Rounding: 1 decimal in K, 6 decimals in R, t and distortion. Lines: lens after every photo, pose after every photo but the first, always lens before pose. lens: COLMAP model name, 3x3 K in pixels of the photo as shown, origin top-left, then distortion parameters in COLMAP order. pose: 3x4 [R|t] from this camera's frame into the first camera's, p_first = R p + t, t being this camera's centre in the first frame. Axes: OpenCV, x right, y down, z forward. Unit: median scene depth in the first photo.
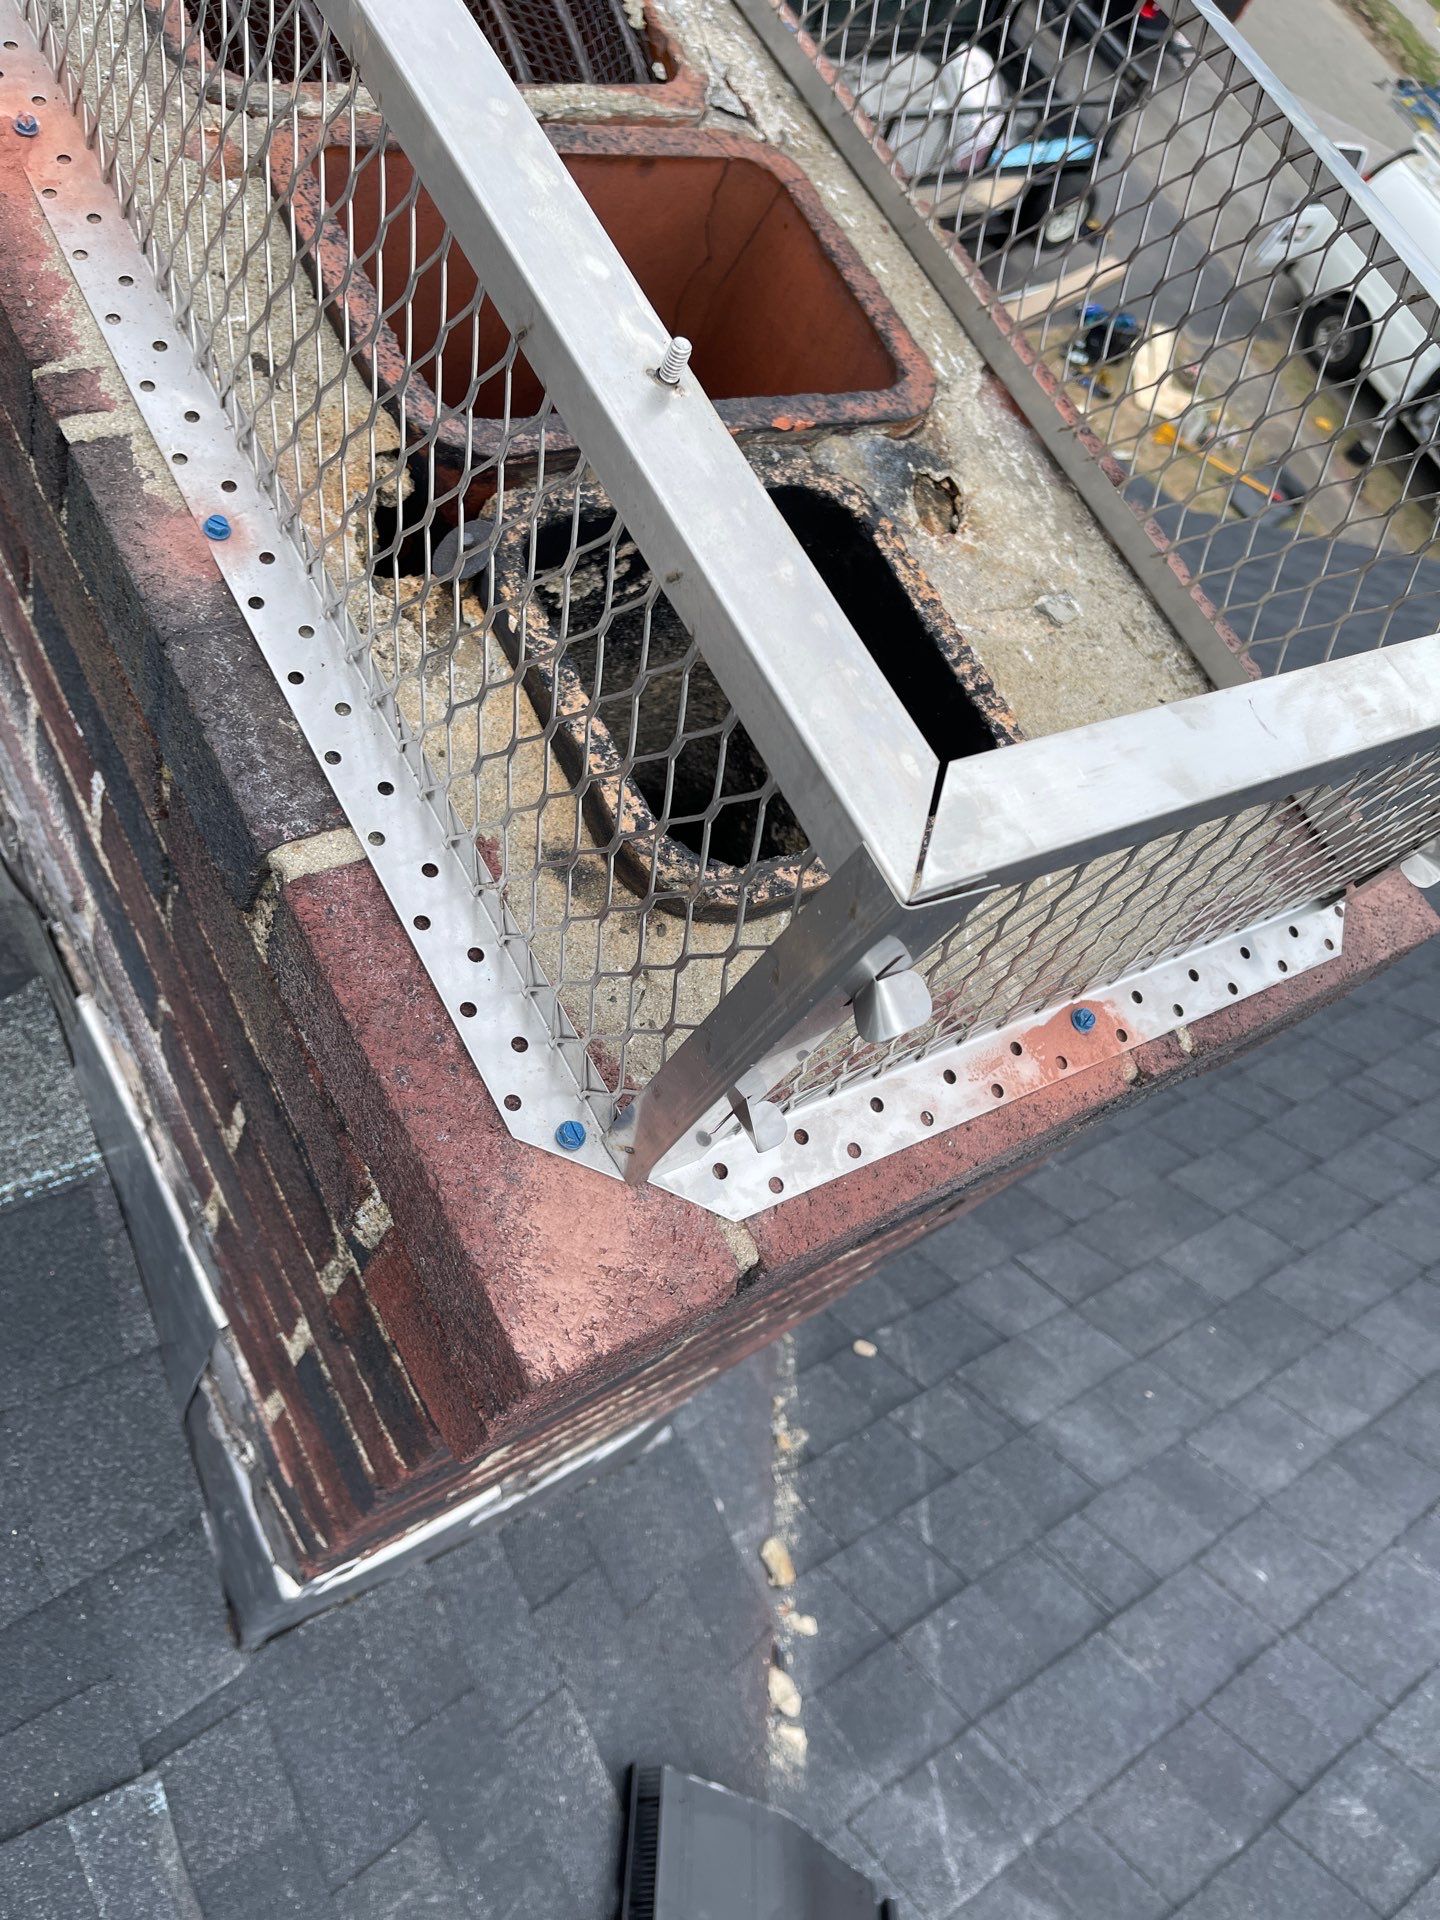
lens RADIAL K [[1492.8, 0, 724.4], [0, 1492.8, 956.6], [0, 0, 1]] dist [0.057512, -0.080141]
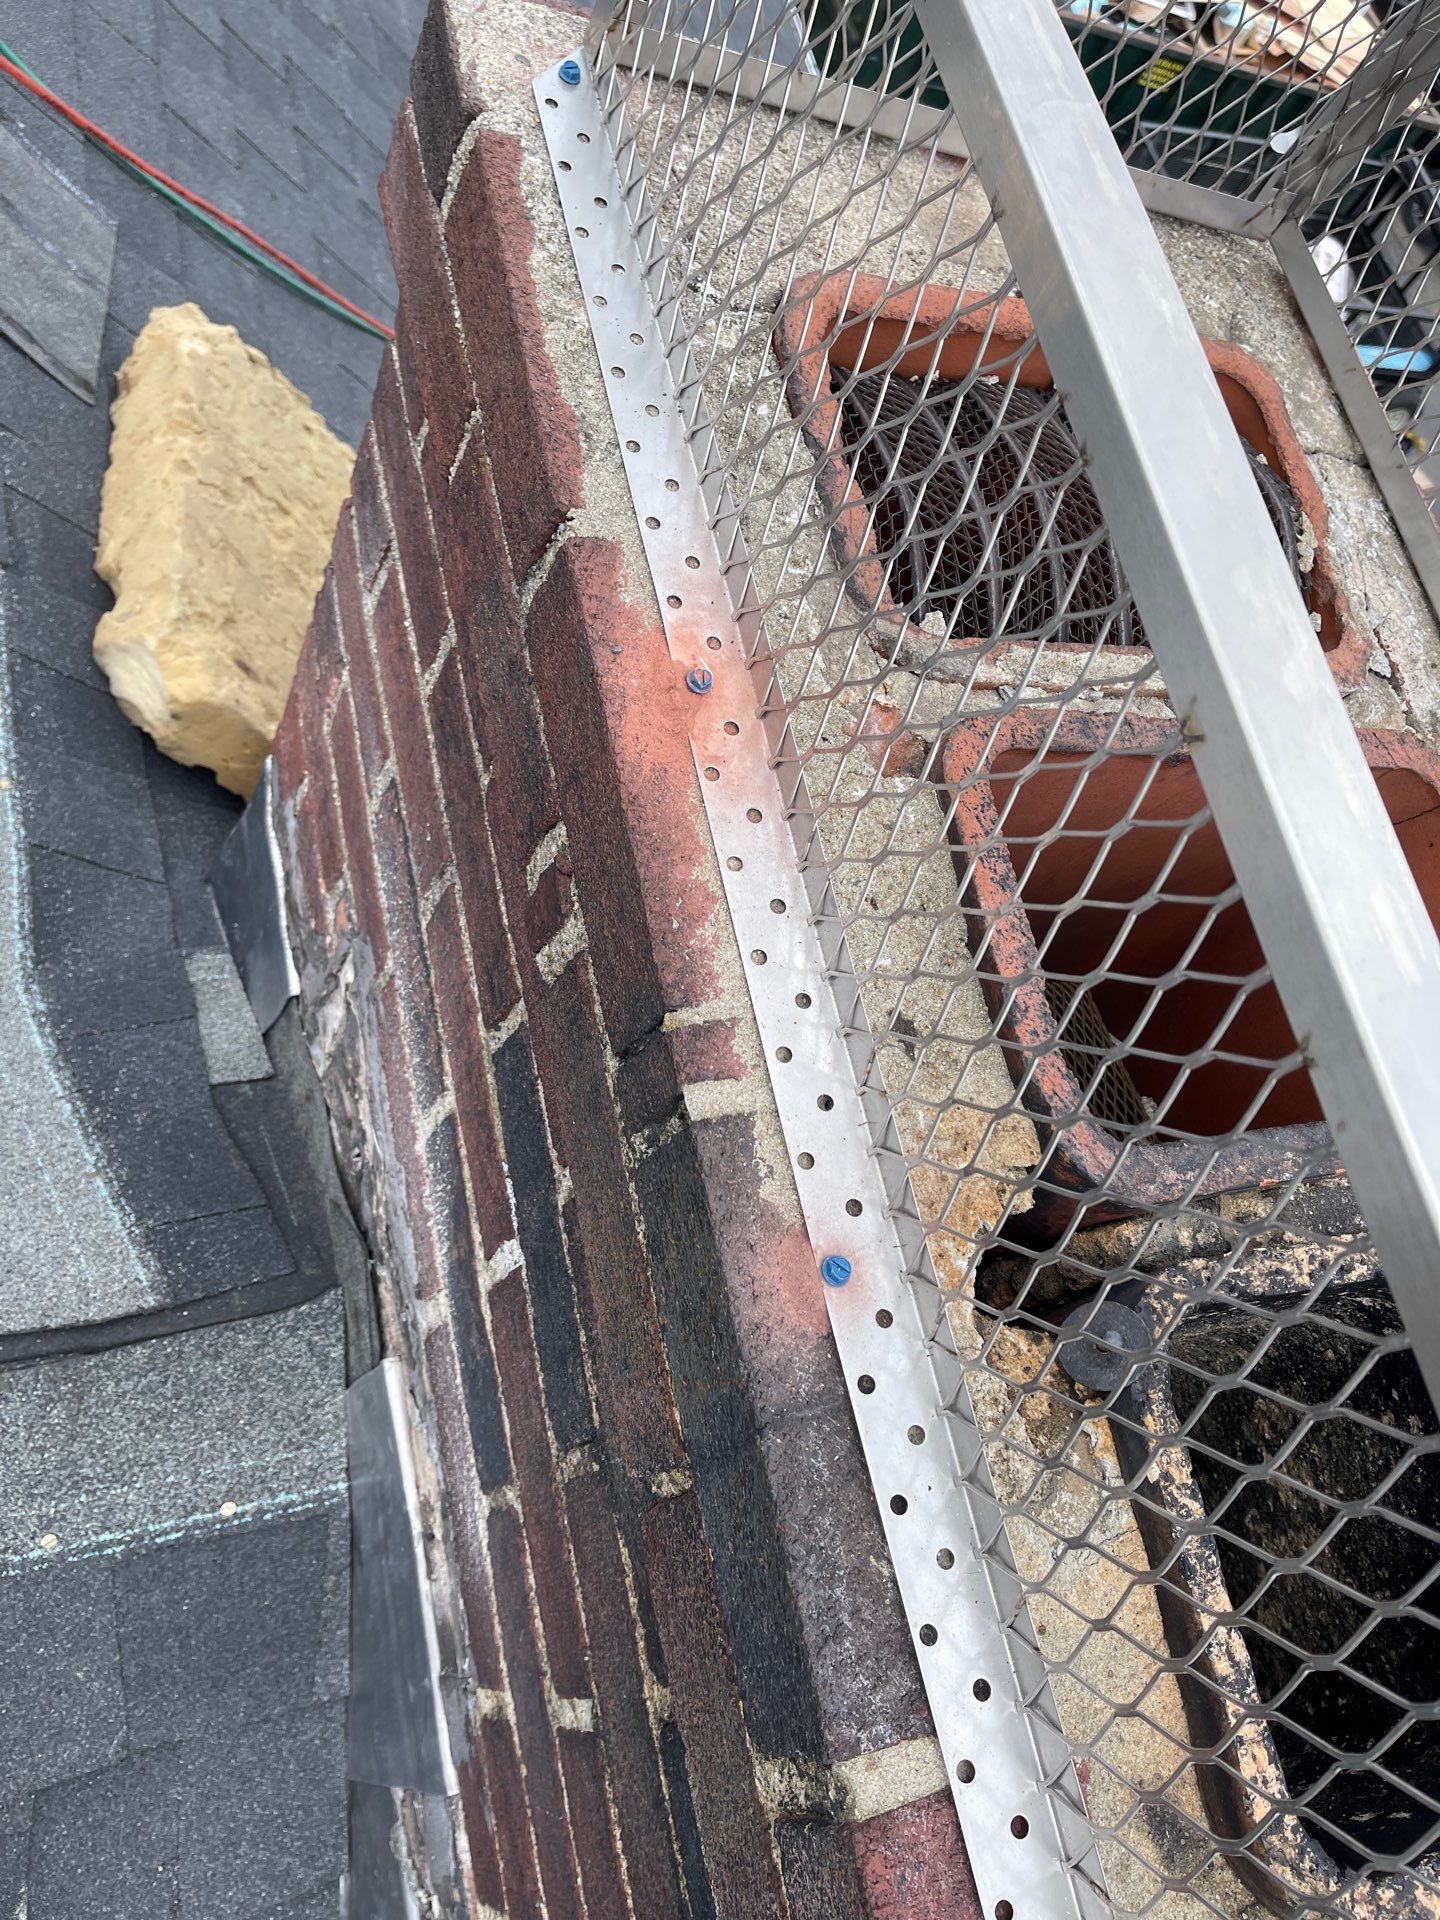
lens RADIAL K [[1492.8, 0, 724.4], [0, 1492.8, 956.6], [0, 0, 1]] dist [0.057512, -0.080141]
pose [[0.964189, 0.250458, -0.087232, -0.350625], [-0.253819, 0.966797, -0.029667, -0.393529], [0.076905, 0.050746, 0.995746, 0.142770]]
